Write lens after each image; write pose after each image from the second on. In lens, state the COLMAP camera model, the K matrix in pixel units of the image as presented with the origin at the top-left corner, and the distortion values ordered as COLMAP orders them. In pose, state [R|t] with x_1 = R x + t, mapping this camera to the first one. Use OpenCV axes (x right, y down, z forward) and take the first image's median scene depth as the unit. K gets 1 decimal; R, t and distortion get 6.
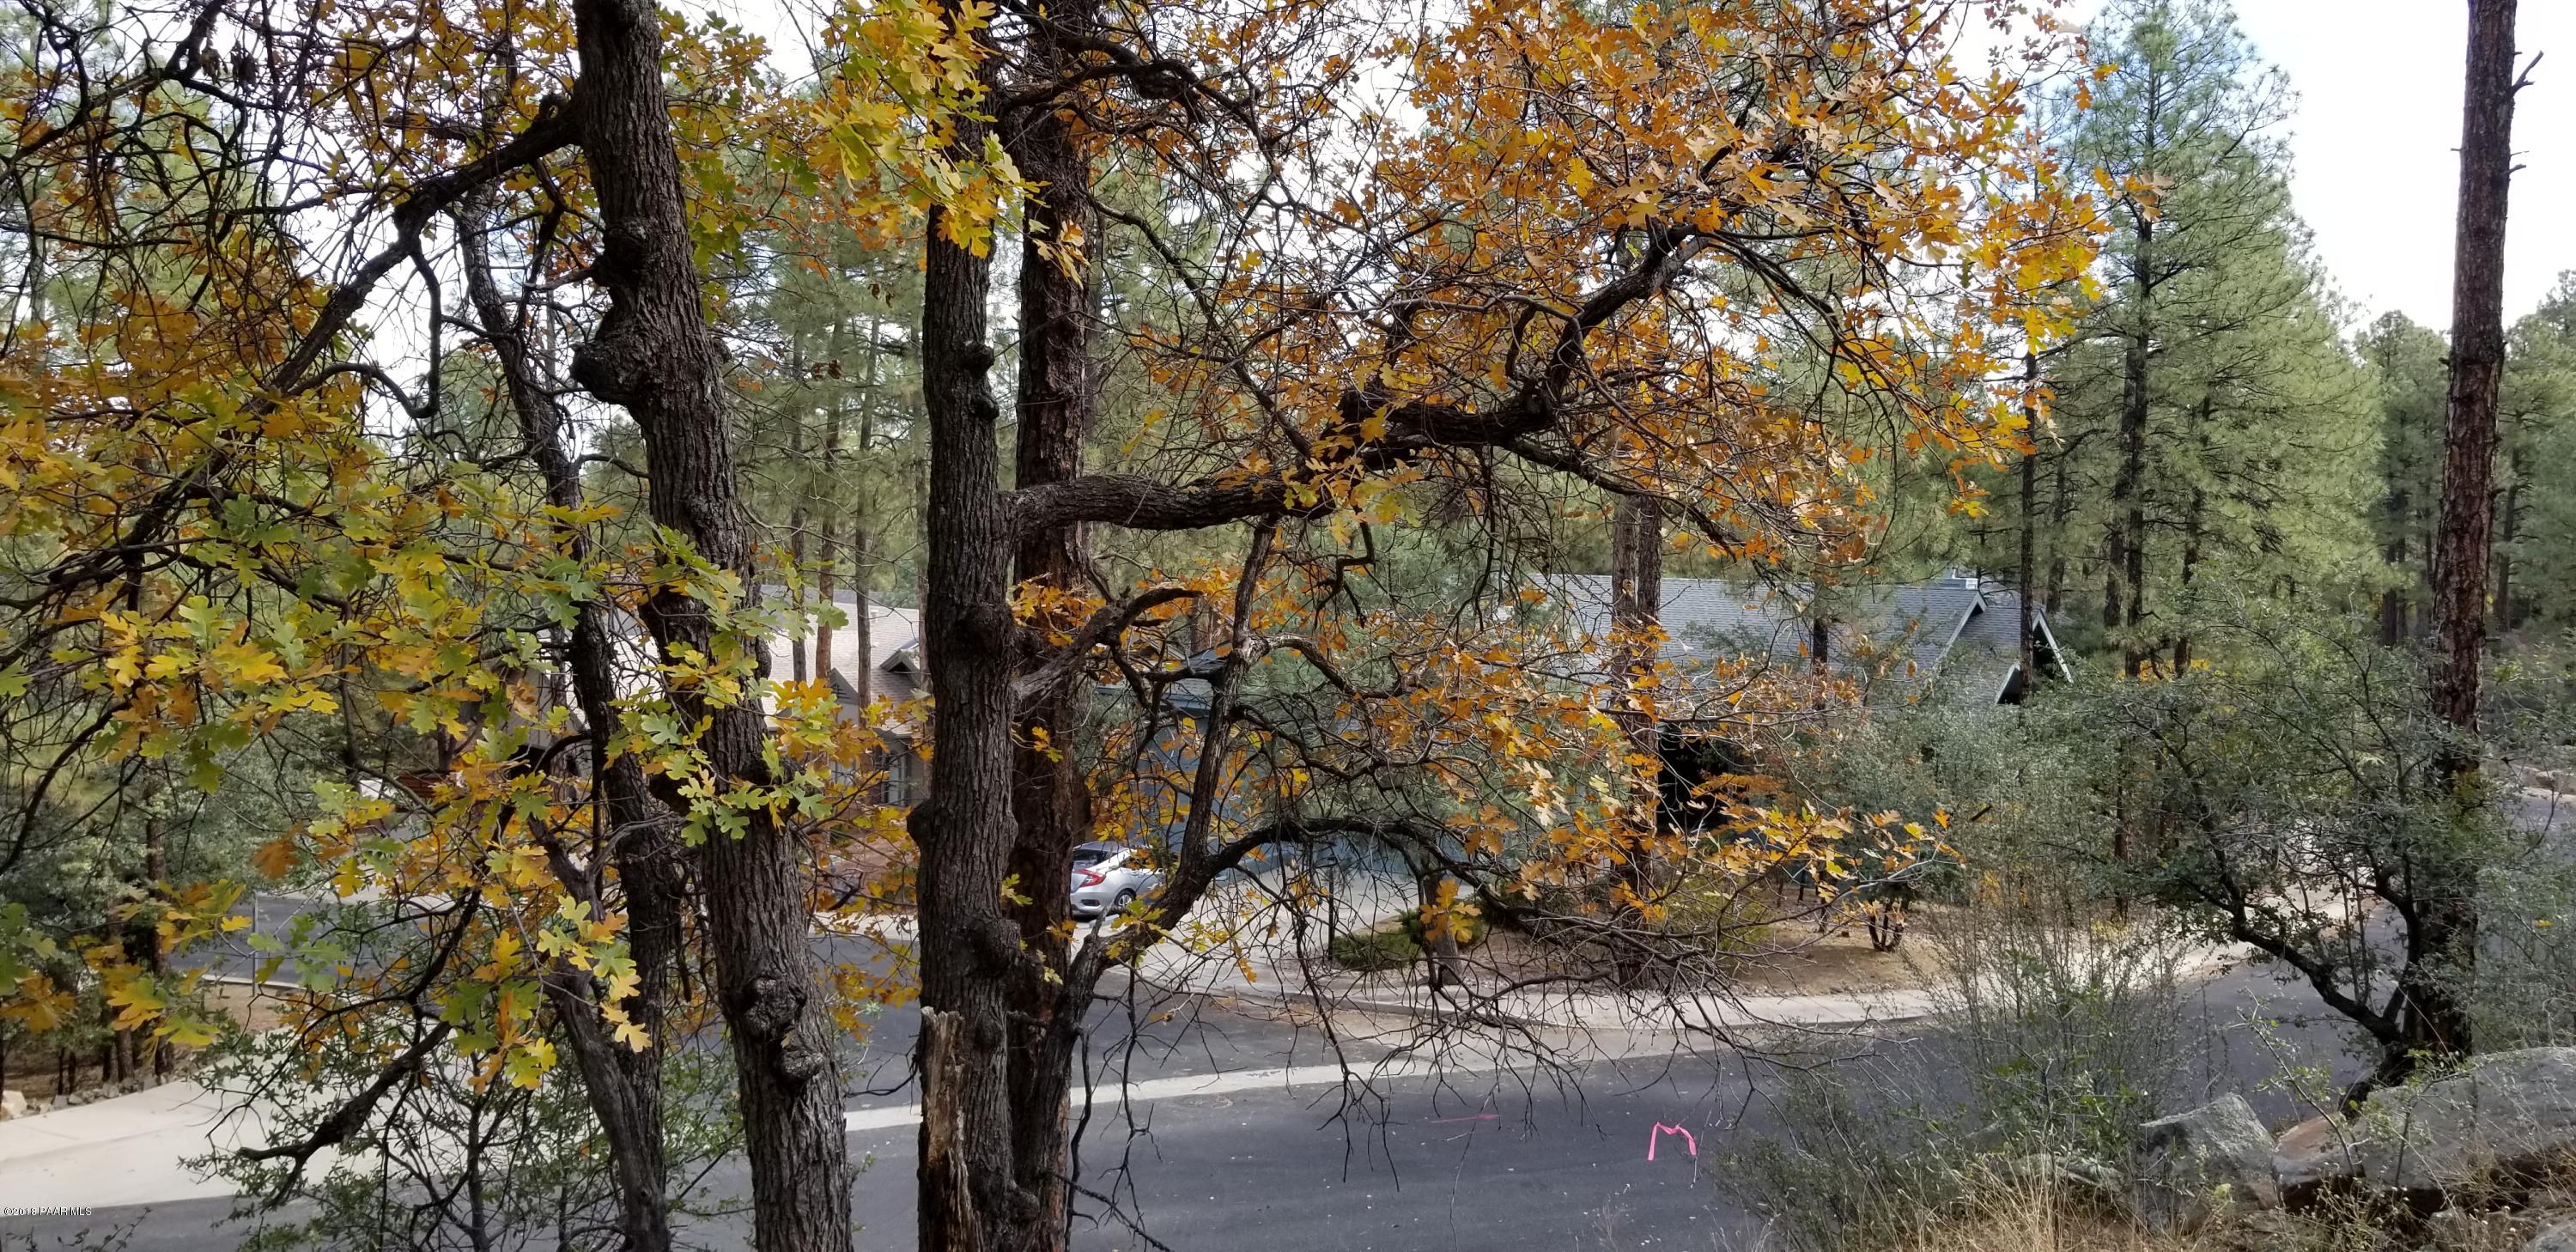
lens RADIAL K [[2003.8, 0, 1288.0], [0, 2003.8, 626.0], [0, 0, 1]] dist [-0.017402, -0.006030]
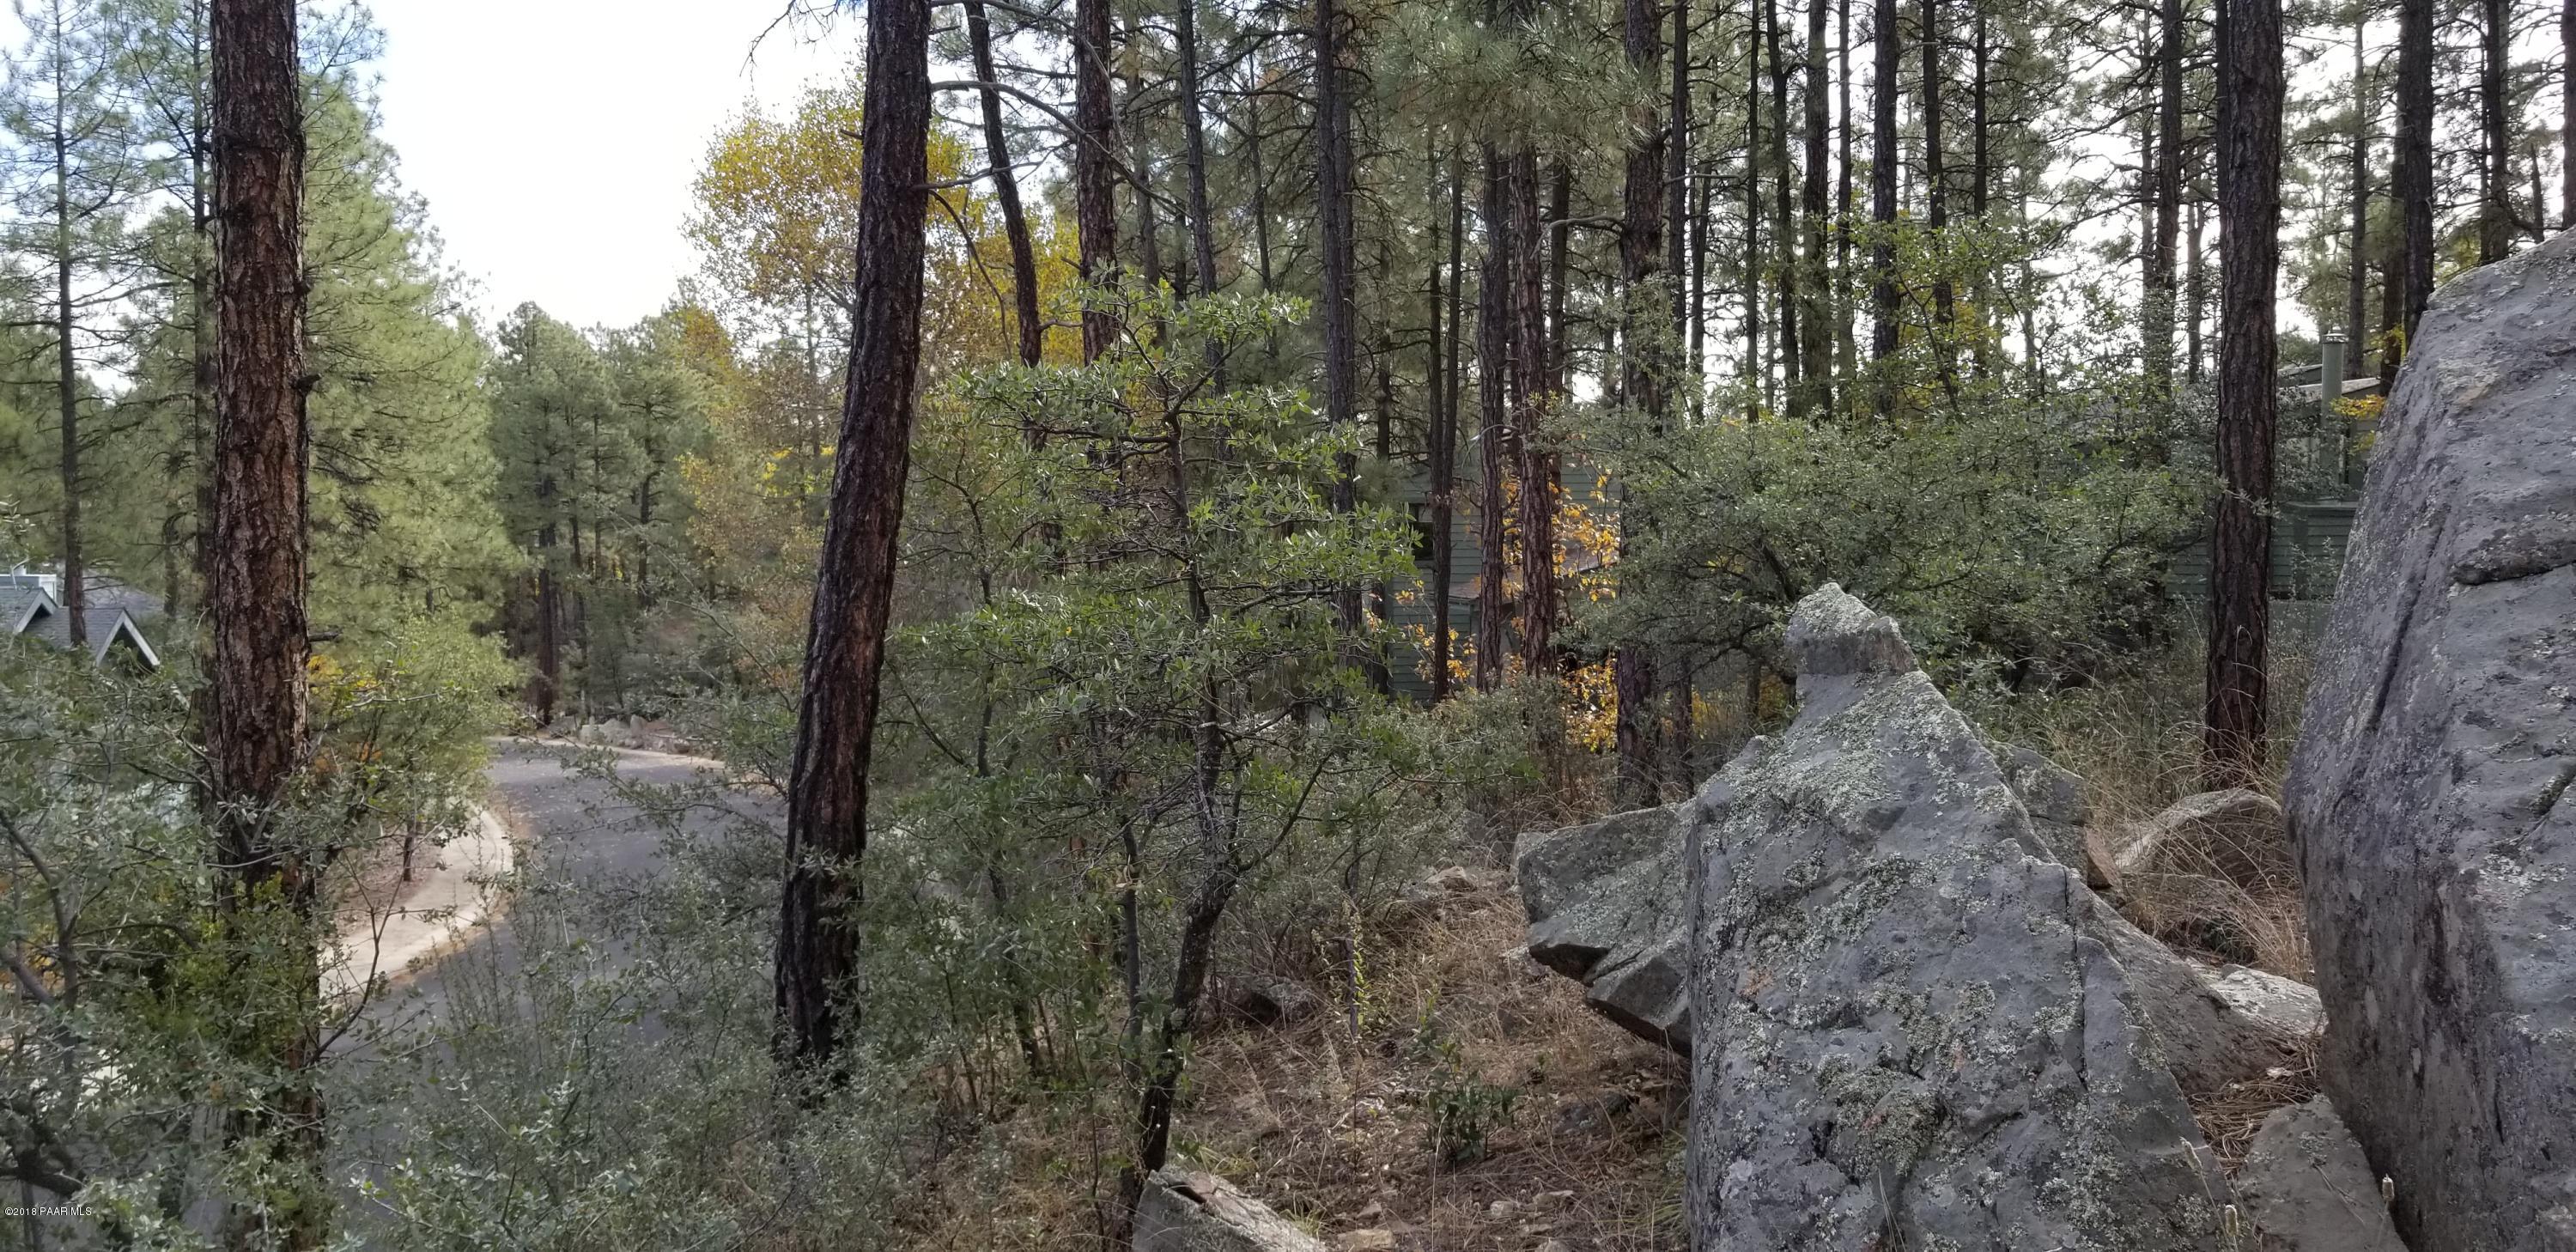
lens RADIAL K [[2003.8, 0, 1288.0], [0, 2003.8, 626.0], [0, 0, 1]] dist [-0.017402, -0.006030]
pose [[0.656706, -0.051017, 0.752419, 0.075081], [0.047566, 0.998525, 0.026189, 0.000370], [-0.752645, 0.018591, 0.658163, 0.085941]]
